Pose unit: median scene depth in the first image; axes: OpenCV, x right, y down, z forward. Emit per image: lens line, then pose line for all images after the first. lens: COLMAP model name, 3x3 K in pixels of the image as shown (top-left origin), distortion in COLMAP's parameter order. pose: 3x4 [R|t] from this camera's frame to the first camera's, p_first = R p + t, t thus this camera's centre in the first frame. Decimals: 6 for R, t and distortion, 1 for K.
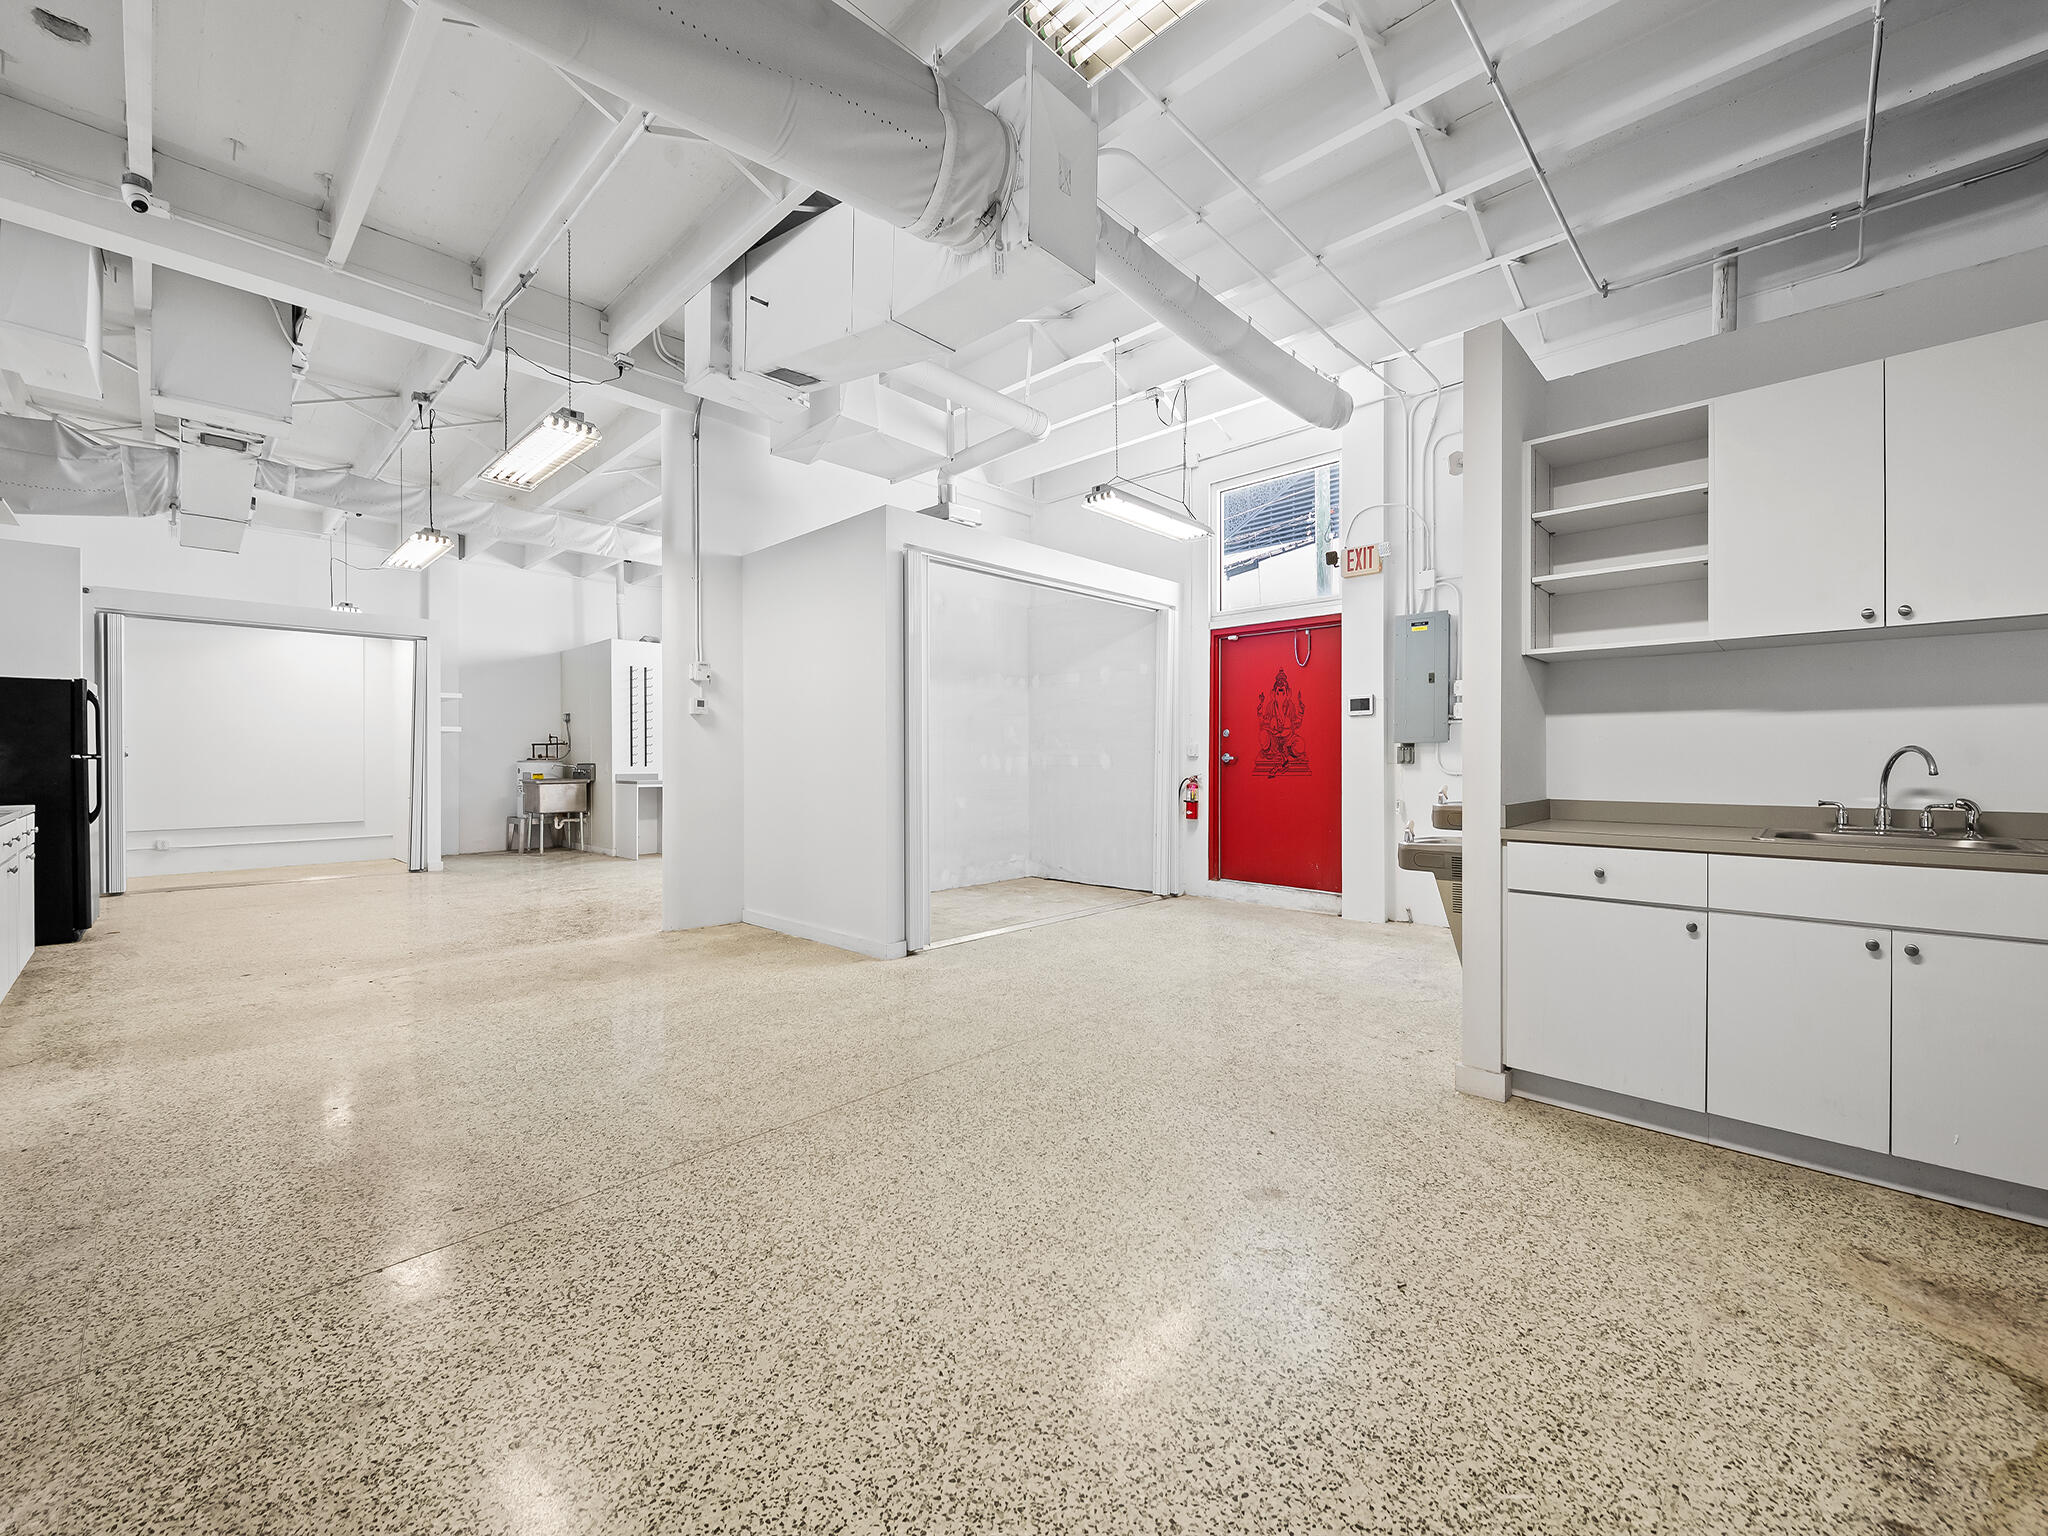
lens RADIAL K [[825.8, 0, 1009.3], [0, 825.8, 753.1], [0, 0, 1]] dist [0.004620, -0.002745]
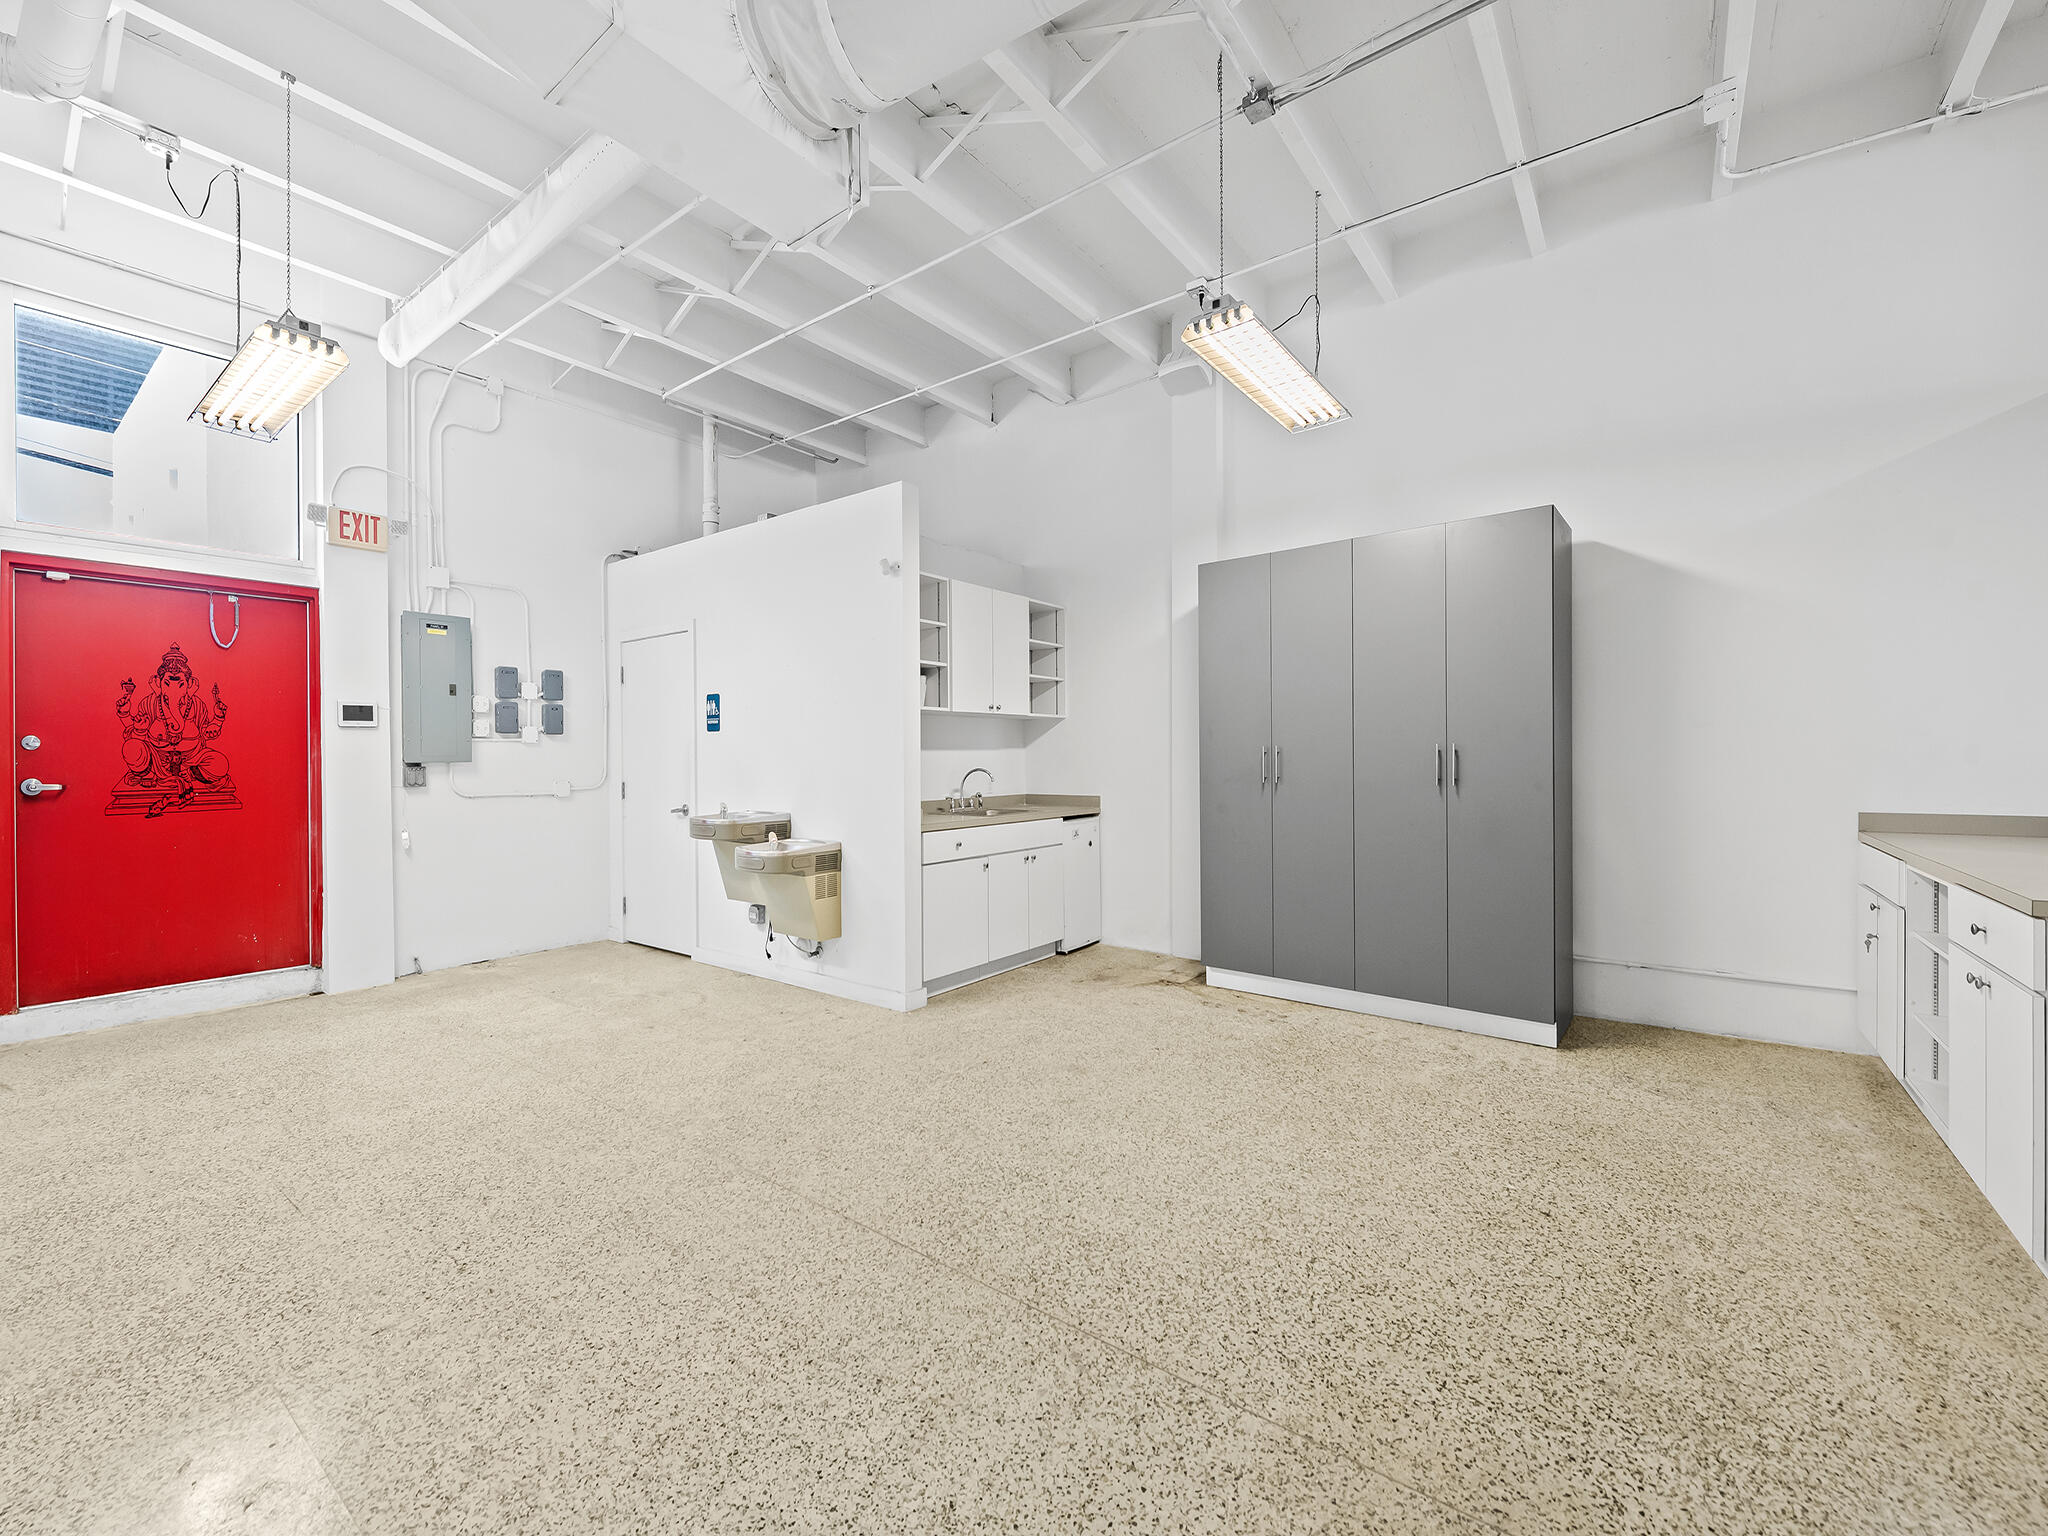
lens RADIAL K [[843.7, 0, 1020.5], [0, 843.7, 758.8], [0, 0, 1]] dist [0.005643, -0.002344]
pose [[-0.127596, 0.001897, 0.991824, -1.156154], [0.003363, 0.999993, -0.001480, -0.031627], [-0.991821, 0.003147, -0.127602, 1.238661]]
